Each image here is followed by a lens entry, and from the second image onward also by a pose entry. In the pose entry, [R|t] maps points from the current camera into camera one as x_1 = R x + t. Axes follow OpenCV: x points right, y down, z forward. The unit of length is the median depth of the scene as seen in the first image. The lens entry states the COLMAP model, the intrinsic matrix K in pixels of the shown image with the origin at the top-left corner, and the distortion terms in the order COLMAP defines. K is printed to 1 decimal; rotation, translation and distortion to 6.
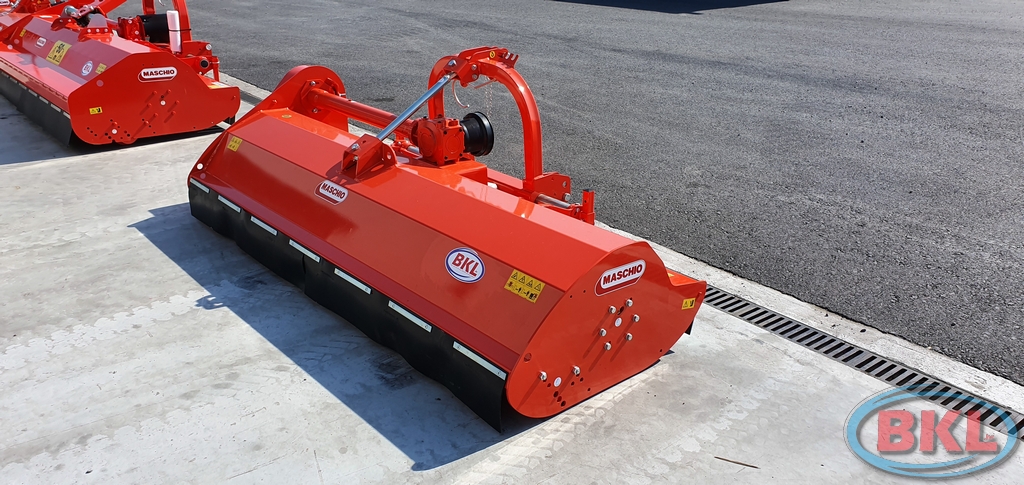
lens RADIAL K [[811.4, 0, 492.4], [0, 811.4, 231.6], [0, 0, 1]] dist [-0.056206, 0.186363]
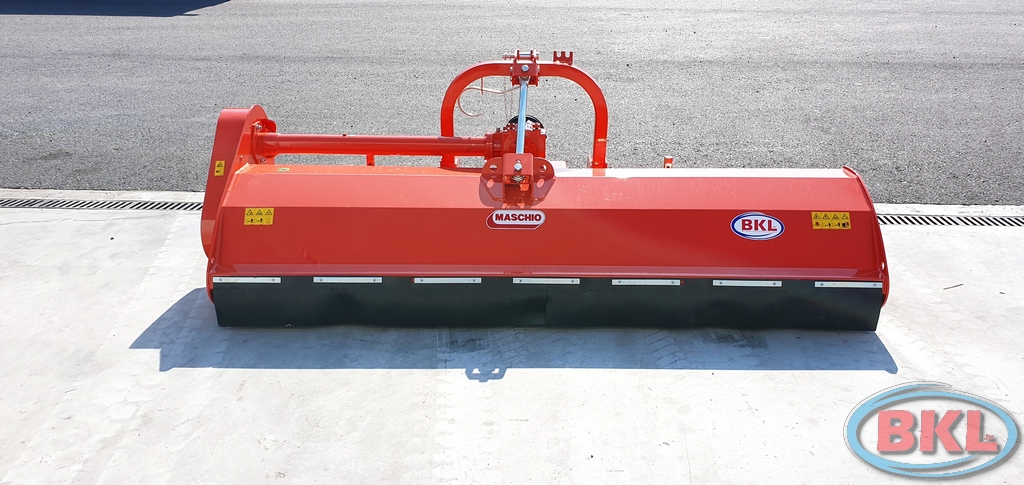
lens RADIAL K [[815.1, 0, 512.0], [0, 815.1, 242.5], [0, 0, 1]] dist [0.045616, -0.002397]
pose [[0.647909, -0.283159, 0.707132, -0.979151], [0.270760, 0.953323, 0.133659, -0.168202], [-0.711972, 0.104864, 0.694334, 0.383142]]
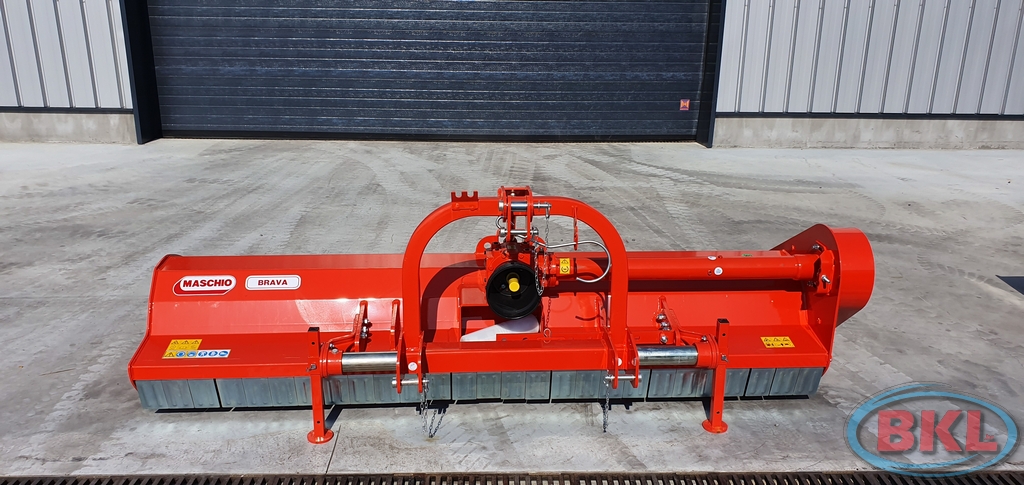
lens RADIAL K [[780.8, 0, 518.3], [0, 780.8, 257.4], [0, 0, 1]] dist [0.011995, 0.007090]
pose [[-0.572710, 0.249818, -0.780766, 0.660931], [-0.305363, 0.818875, 0.486002, -0.618094], [0.760761, 0.516755, -0.392692, 1.563165]]
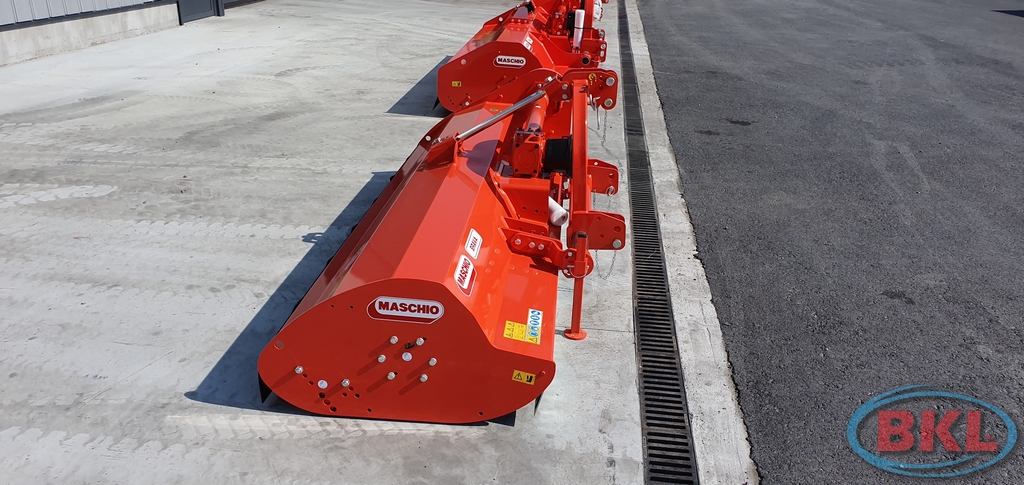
lens RADIAL K [[781.2, 0, 512.0], [0, 781.2, 242.5], [0, 0, 1]] dist [0.007293, -0.006594]
pose [[0.721372, 0.283316, -0.631945, 0.669450], [-0.278454, 0.954141, 0.109905, -0.129070], [0.634102, 0.096685, 0.767181, 0.302511]]
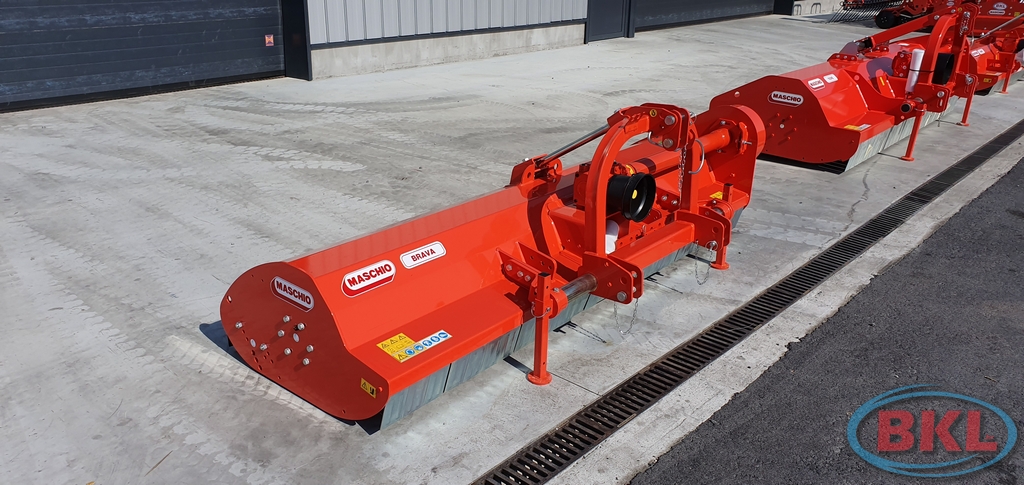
lens RADIAL K [[768.2, 0, 512.0], [0, 768.2, 242.5], [0, 0, 1]] dist [0.135511, -0.353465]
pose [[0.186227, 0.361795, -0.913468, 0.913953], [-0.370007, 0.887109, 0.275922, -0.318794], [0.910173, 0.286606, 0.299070, 0.778649]]
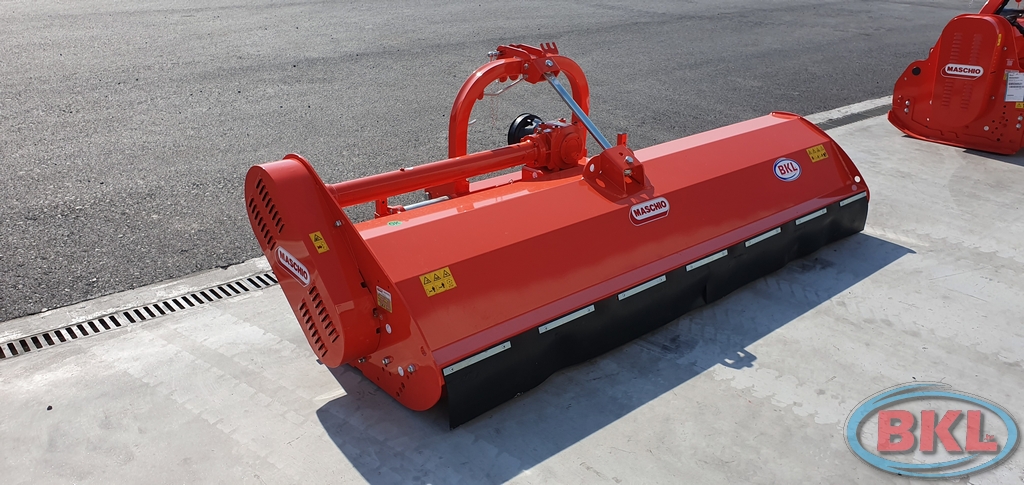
lens RADIAL K [[815.4, 0, 512.0], [0, 815.4, 242.5], [0, 0, 1]] dist [-0.003985, 0.010747]
pose [[-0.027666, -0.375191, 0.926534, -1.188432], [0.355188, 0.862714, 0.359954, -0.453515], [-0.934385, 0.339053, 0.109396, 1.172067]]
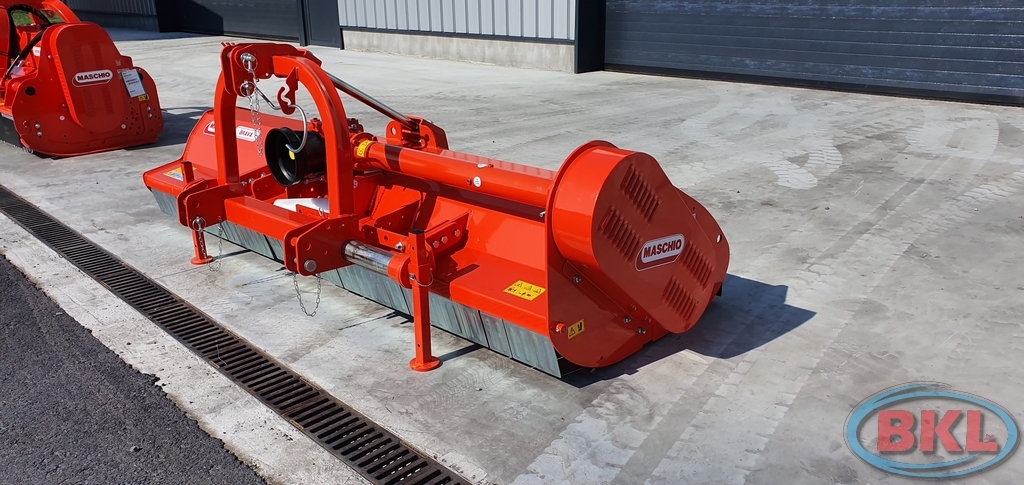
lens RADIAL K [[801.3, 0, 527.5], [0, 801.3, 243.0], [0, 0, 1]] dist [0.014684, 0.003674]
pose [[-0.990507, 0.062393, -0.122486, -0.179885], [-0.029826, 0.772278, 0.634585, -0.662071], [0.134187, 0.632214, -0.763085, 2.022756]]
